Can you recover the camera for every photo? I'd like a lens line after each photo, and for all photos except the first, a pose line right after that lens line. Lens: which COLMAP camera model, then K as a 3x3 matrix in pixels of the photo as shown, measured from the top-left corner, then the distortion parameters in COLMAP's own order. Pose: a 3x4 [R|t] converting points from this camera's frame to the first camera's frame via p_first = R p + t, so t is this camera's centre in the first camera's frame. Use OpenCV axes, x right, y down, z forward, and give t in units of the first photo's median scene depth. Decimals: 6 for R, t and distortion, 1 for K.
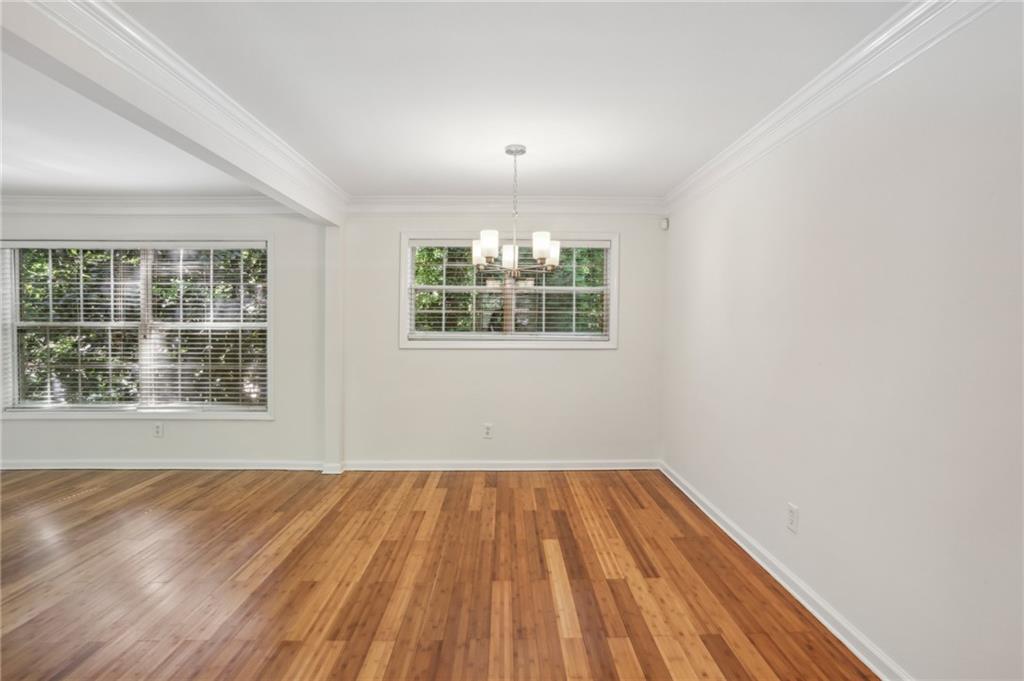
lens RADIAL K [[516.0, 0, 511.6], [0, 516.0, 338.3], [0, 0, 1]] dist [-0.043693, 0.013498]
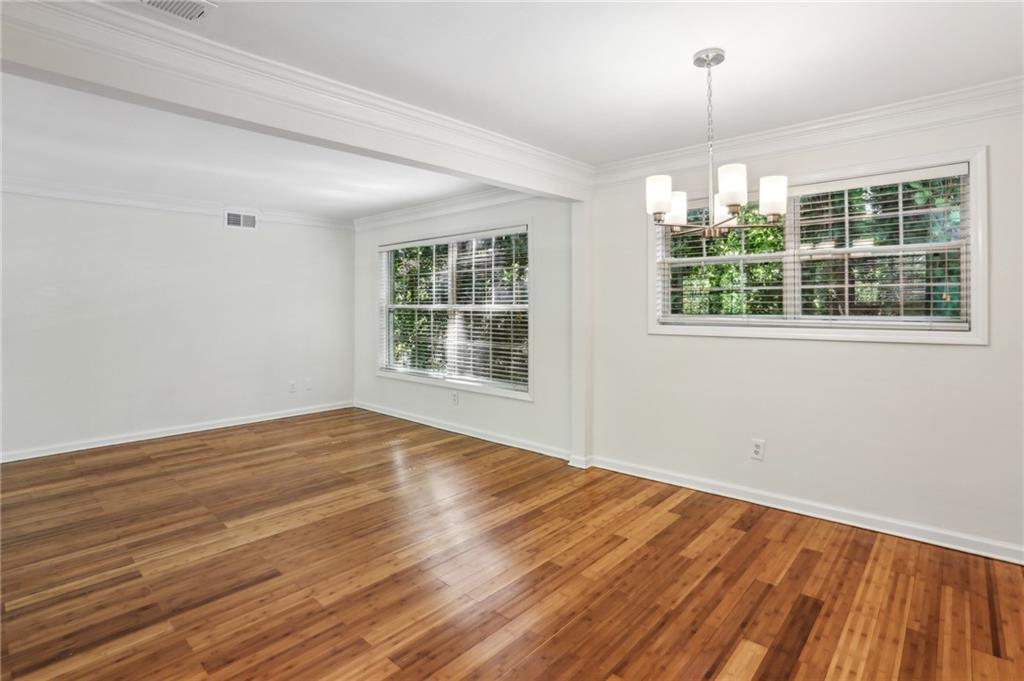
lens RADIAL K [[516.0, 0, 508.4], [0, 516.0, 297.4], [0, 0, 1]] dist [-0.043693, 0.013498]
pose [[0.731398, -0.017265, -0.681732, 0.232978], [-0.010592, 0.999271, -0.036671, -0.008089], [0.681868, 0.034042, 0.730683, 0.263746]]
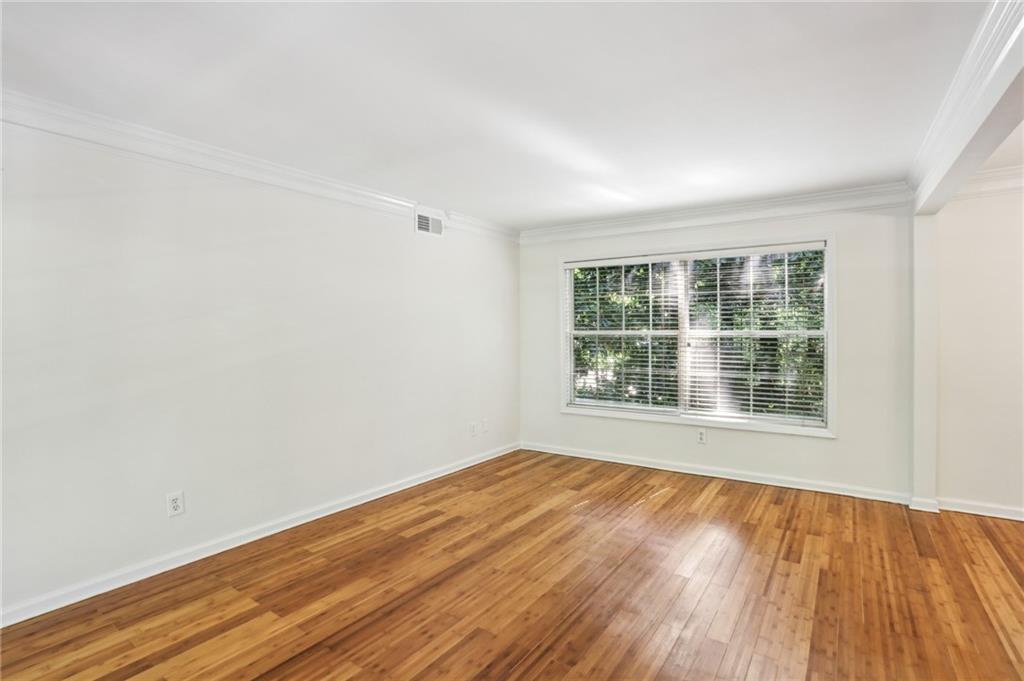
lens RADIAL K [[491.8, 0, 532.4], [0, 491.8, 350.5], [0, 0, 1]] dist [-0.011596, 0.001224]
pose [[0.834530, 0.013719, -0.550791, -0.531689], [-0.007505, 0.999880, 0.013534, -0.003596], [0.550911, -0.007161, 0.834533, -0.018191]]
